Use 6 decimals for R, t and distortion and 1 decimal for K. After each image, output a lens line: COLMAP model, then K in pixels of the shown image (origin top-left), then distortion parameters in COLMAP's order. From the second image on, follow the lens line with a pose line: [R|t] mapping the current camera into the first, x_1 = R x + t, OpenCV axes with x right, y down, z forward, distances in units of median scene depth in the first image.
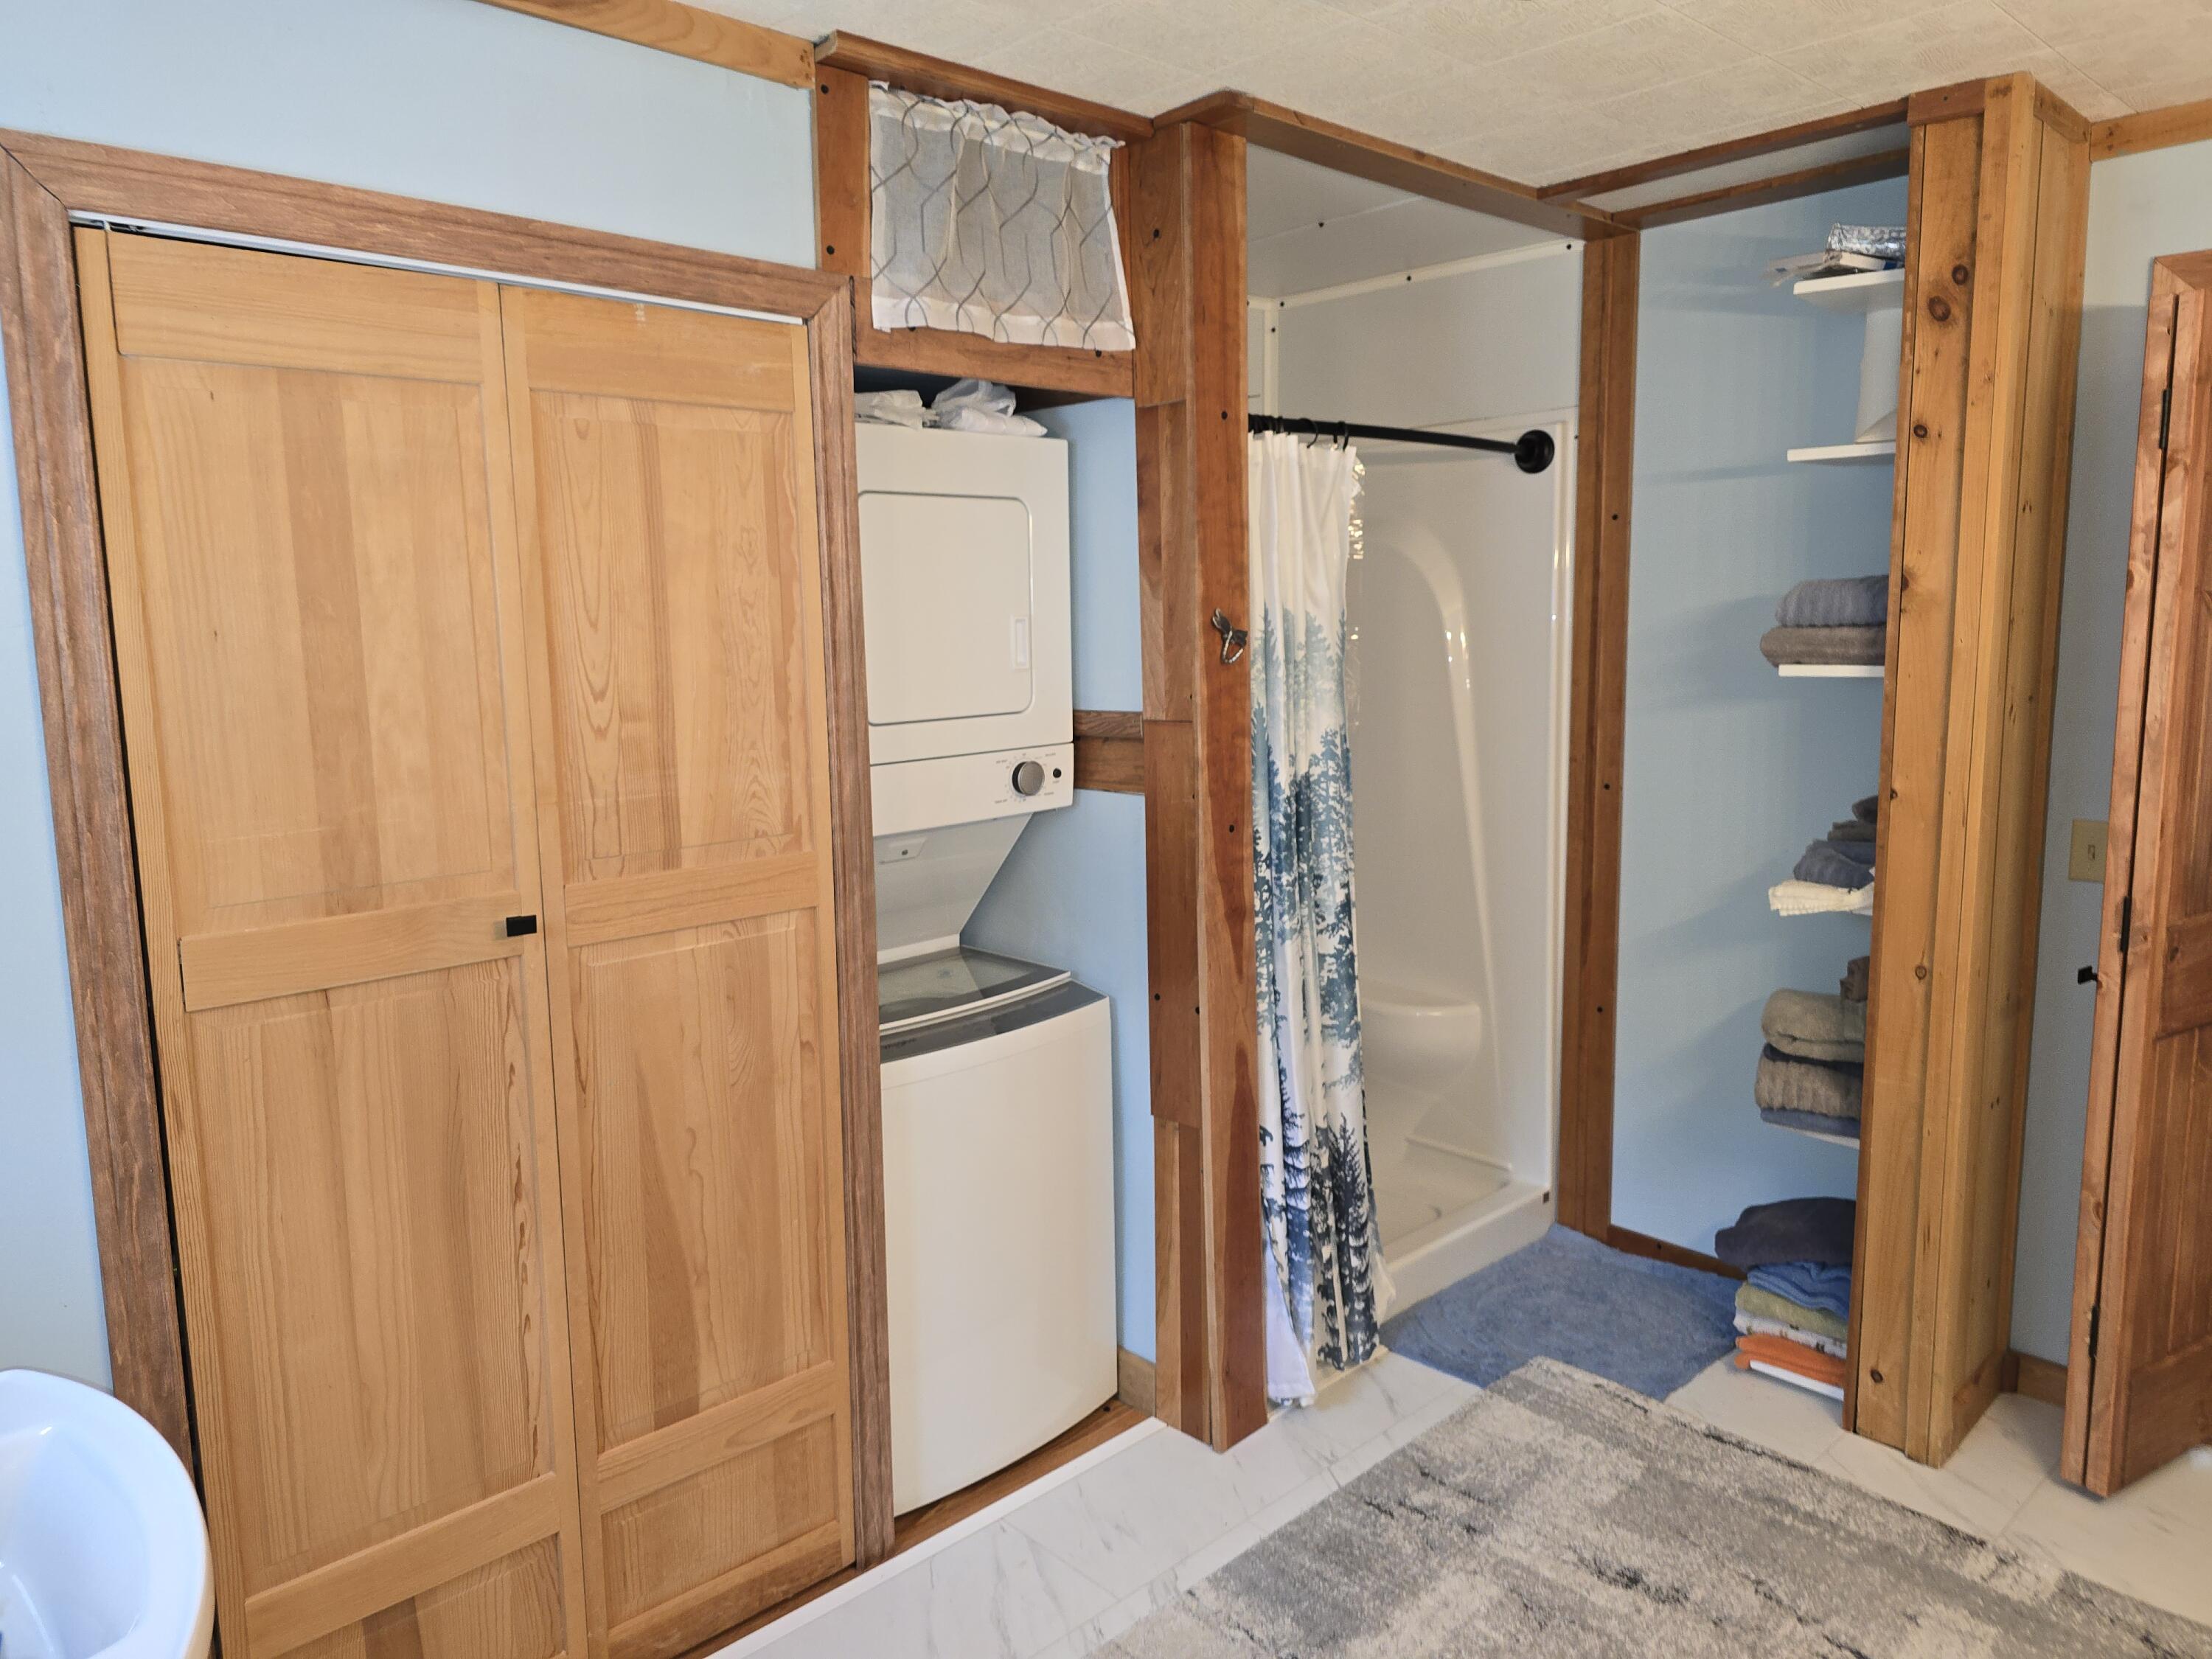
lens RADIAL K [[1496.8, 0, 1098.4], [0, 1496.8, 813.0], [0, 0, 1]] dist [0.063638, -0.057543]
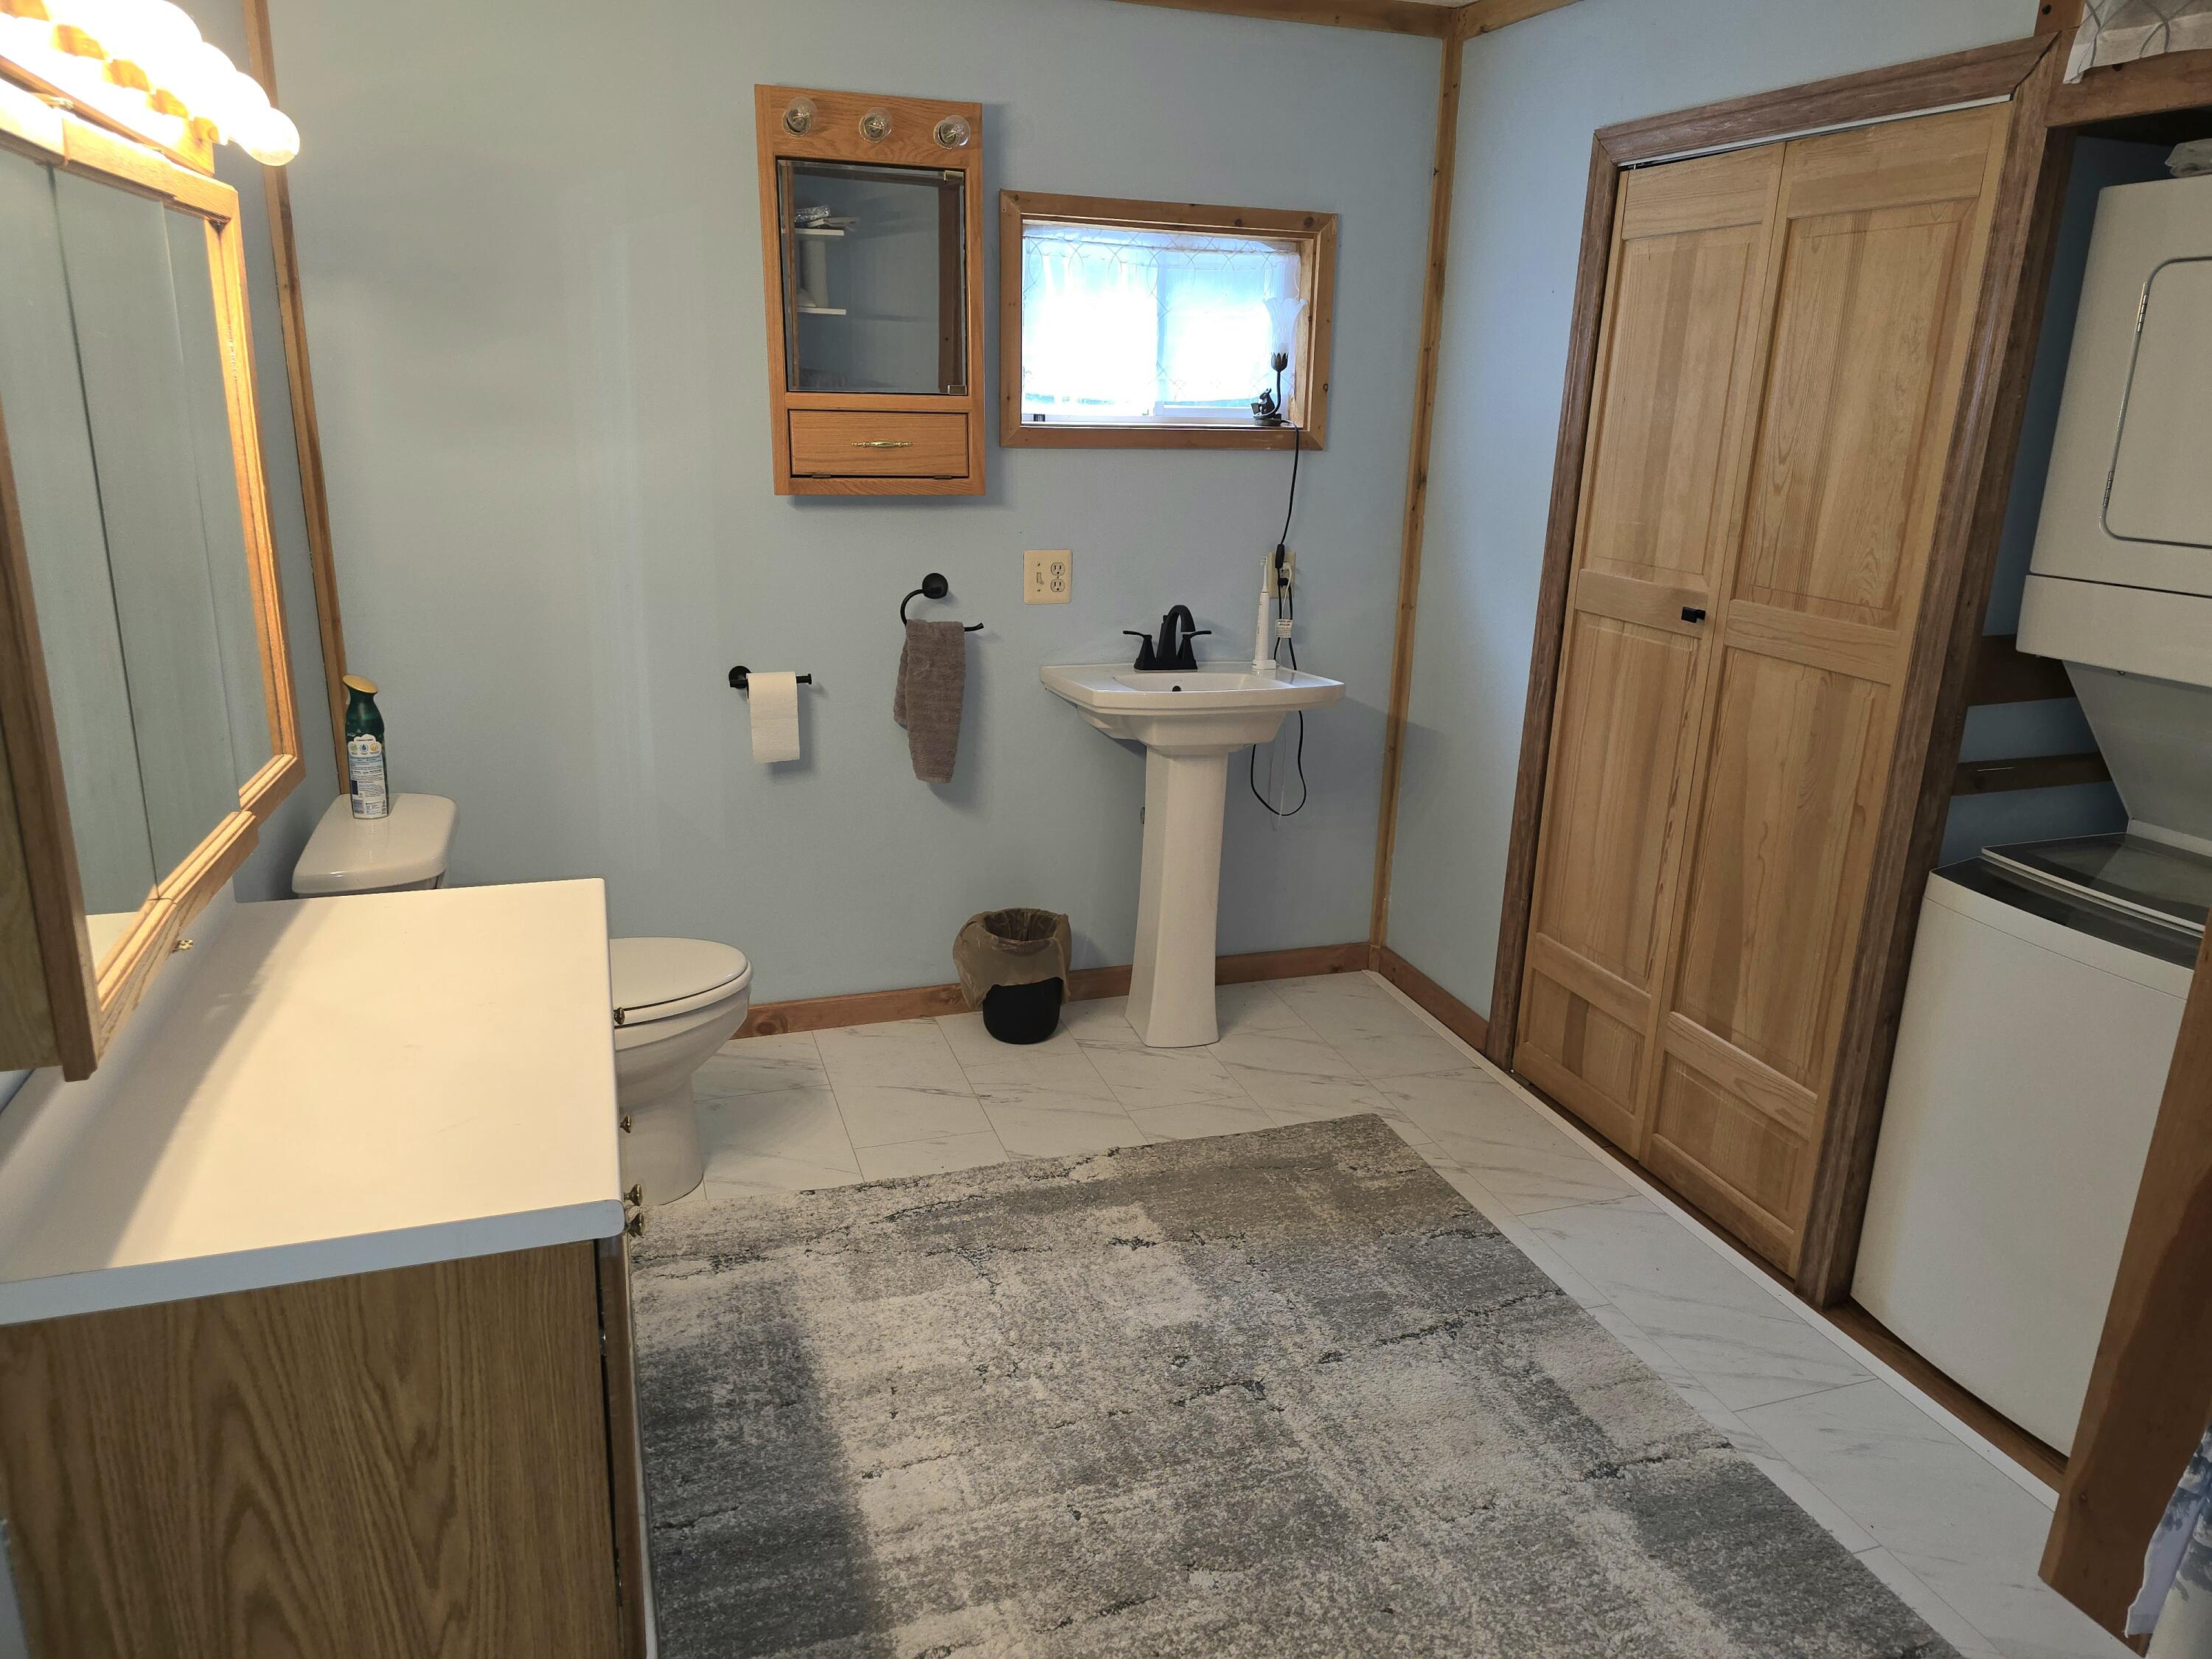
lens RADIAL K [[1496.8, 0, 1106.5], [0, 1496.8, 826.3], [0, 0, 1]] dist [0.063638, -0.057543]
pose [[-0.407179, 0.264465, -0.874222, 1.093102], [-0.147235, 0.925636, 0.348596, -0.150272], [0.901403, 0.270657, -0.337961, 0.976059]]
